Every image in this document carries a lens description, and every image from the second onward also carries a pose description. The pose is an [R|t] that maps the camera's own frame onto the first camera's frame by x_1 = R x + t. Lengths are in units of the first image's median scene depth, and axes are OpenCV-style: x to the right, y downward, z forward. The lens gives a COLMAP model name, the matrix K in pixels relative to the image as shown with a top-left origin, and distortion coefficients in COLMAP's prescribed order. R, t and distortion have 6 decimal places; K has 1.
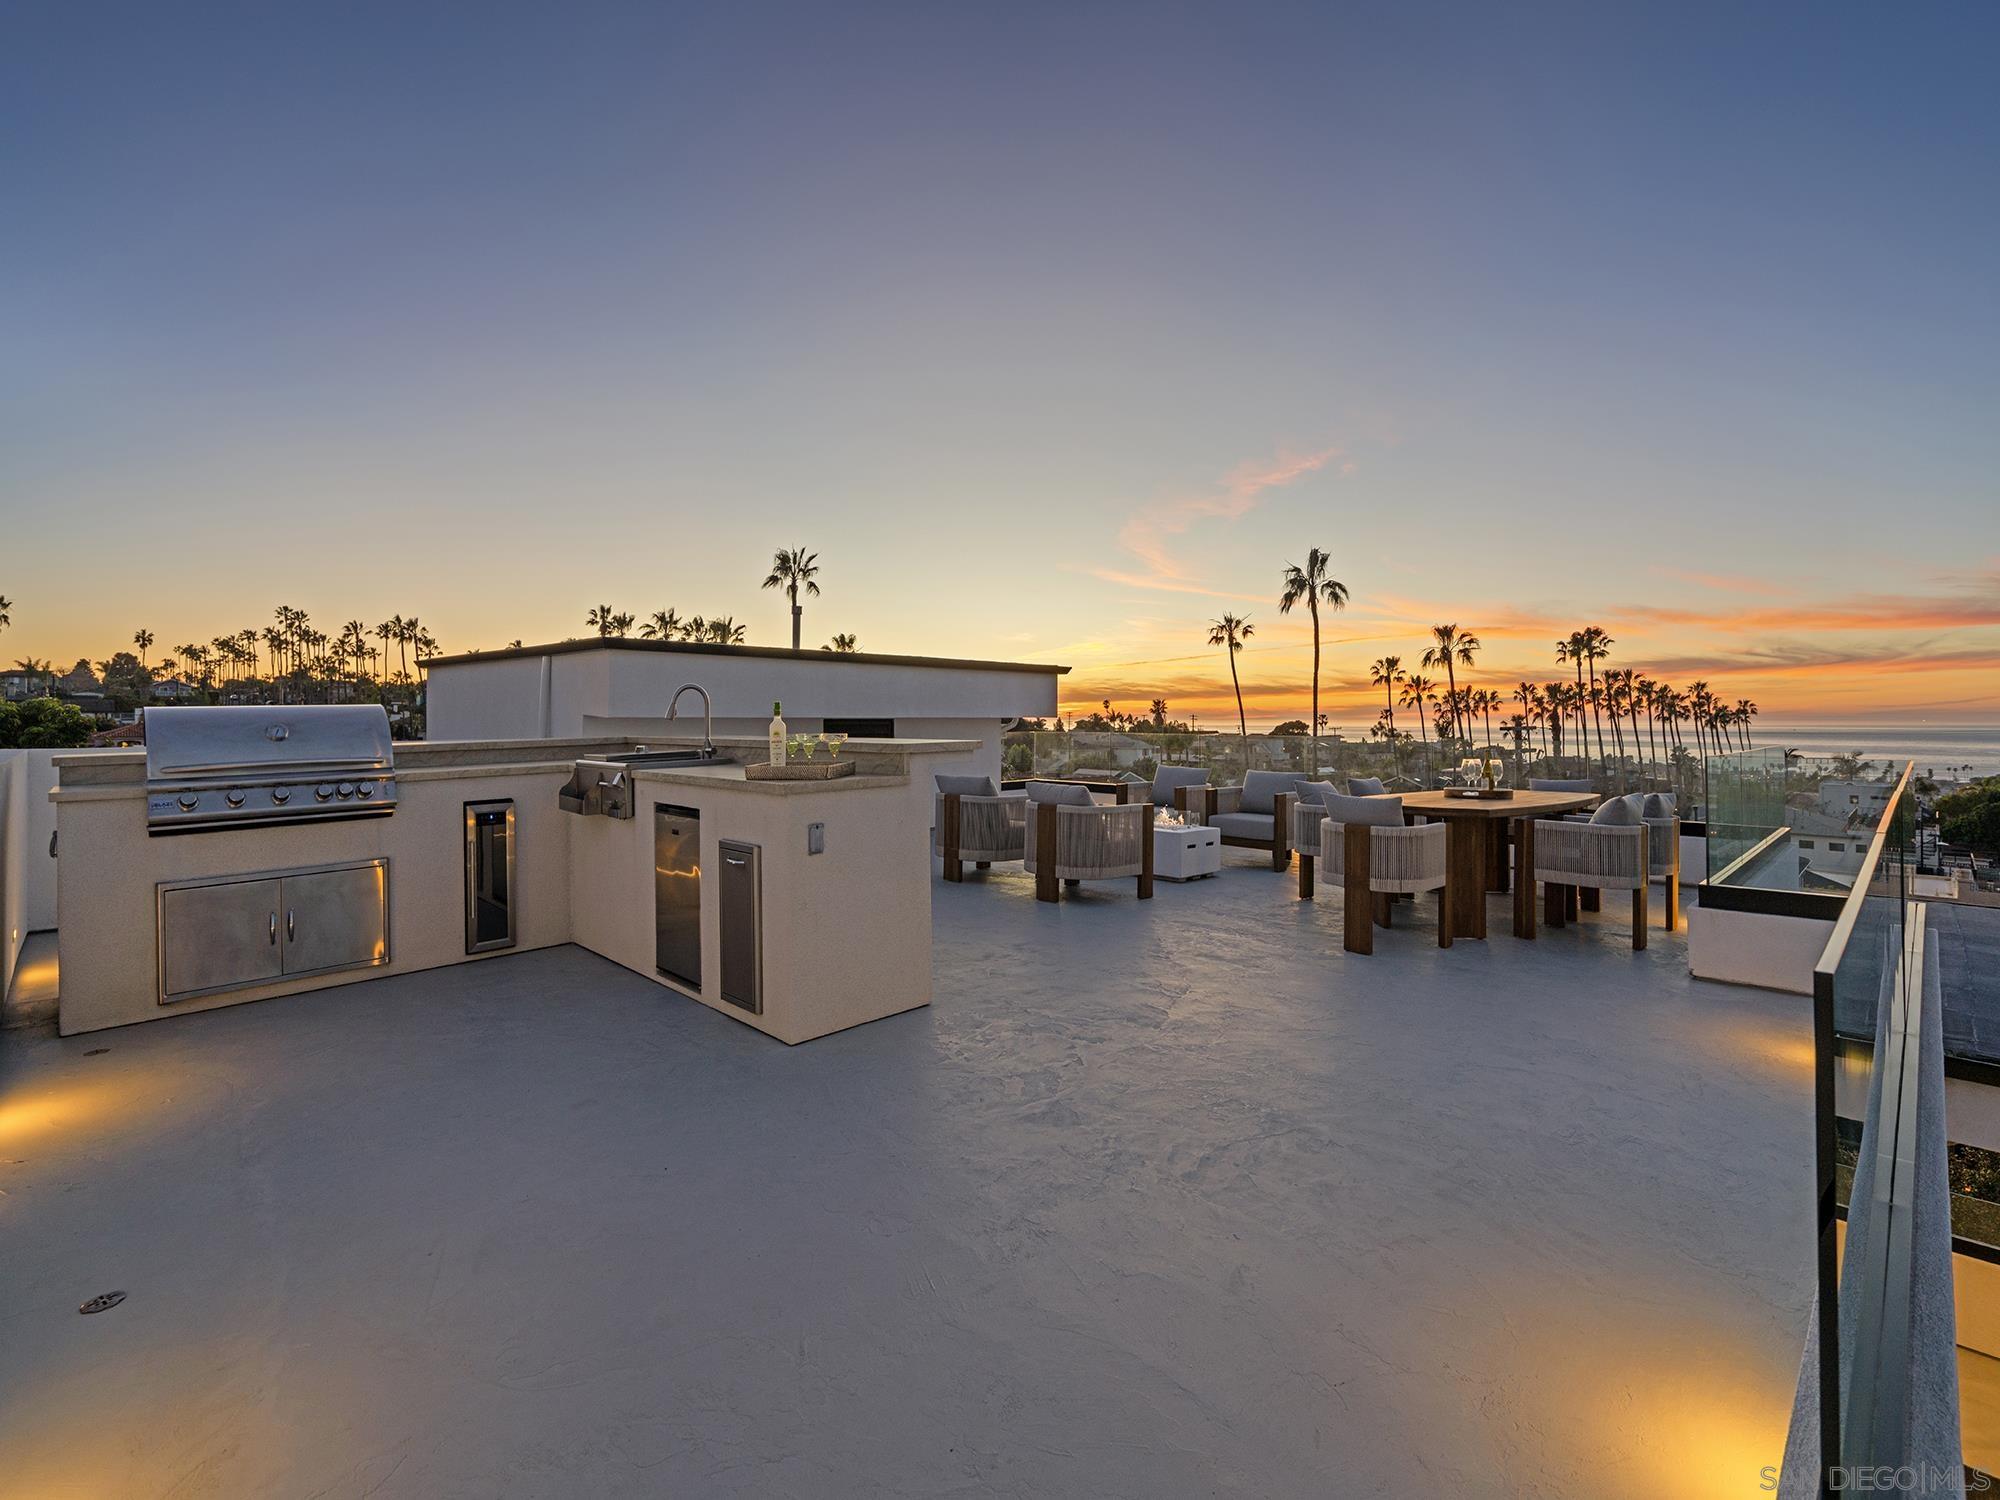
lens RADIAL K [[932.4, 0, 991.3], [0, 932.4, 704.4], [0, 0, 1]] dist [-0.005919, 0.002769]
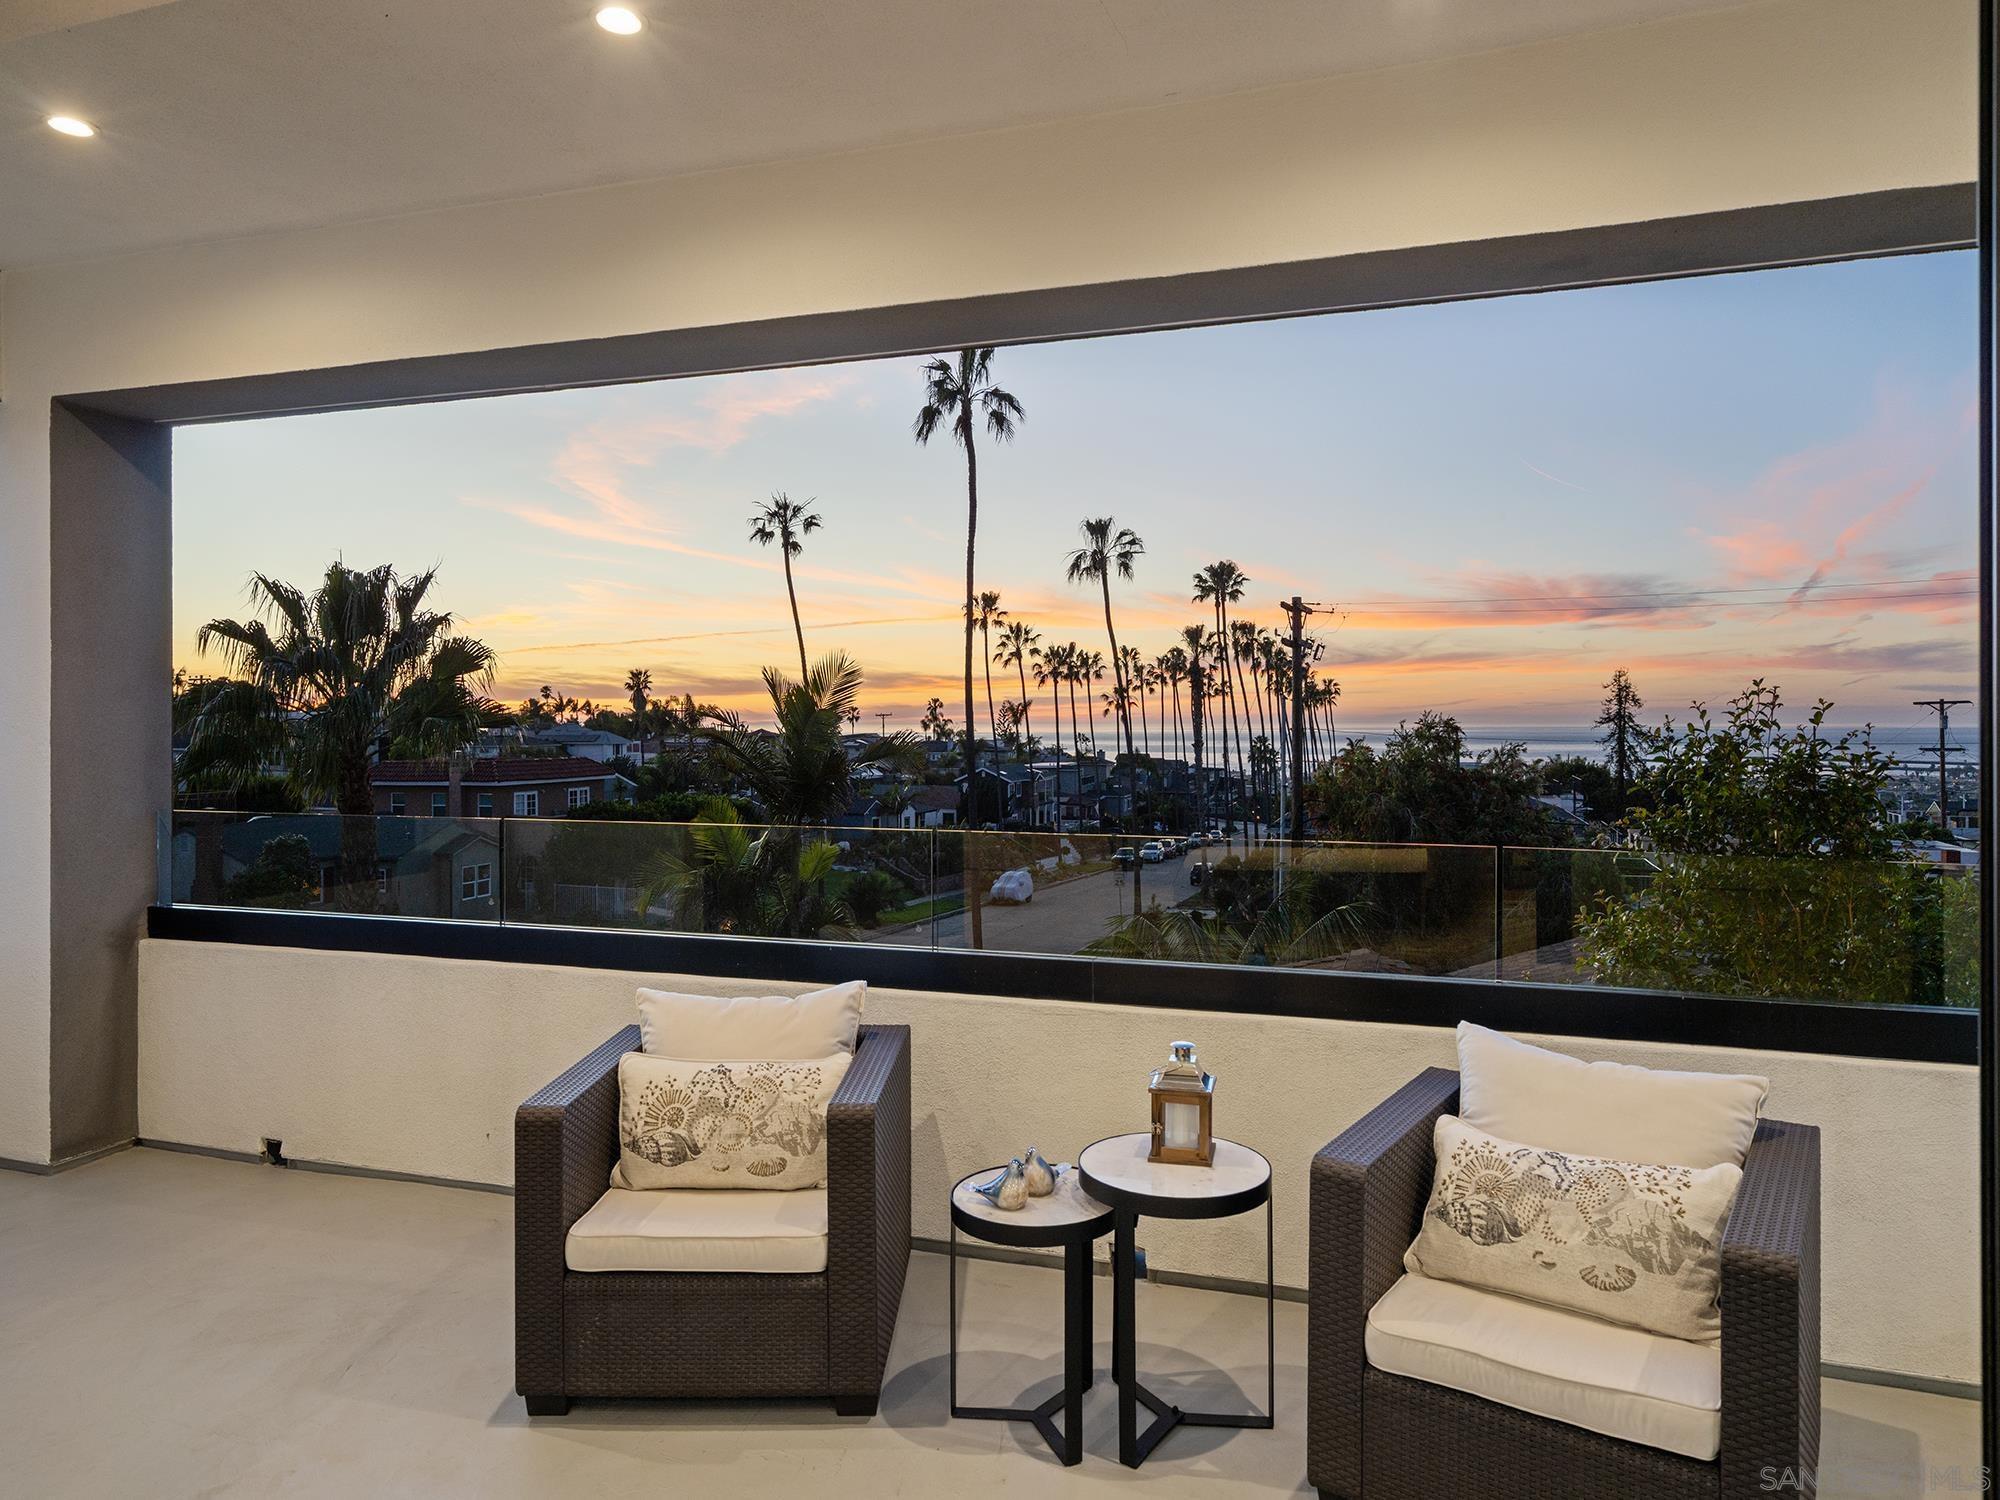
lens RADIAL K [[1279.3, 0, 998.9], [0, 1279.3, 713.8], [0, 0, 1]] dist [0.011053, 0.001894]
pose [[0.892301, -0.000552, 0.451440, -0.005944], [-0.002432, 0.999979, 0.006031, 0.036545], [-0.451434, -0.006479, 0.892281, 0.122613]]
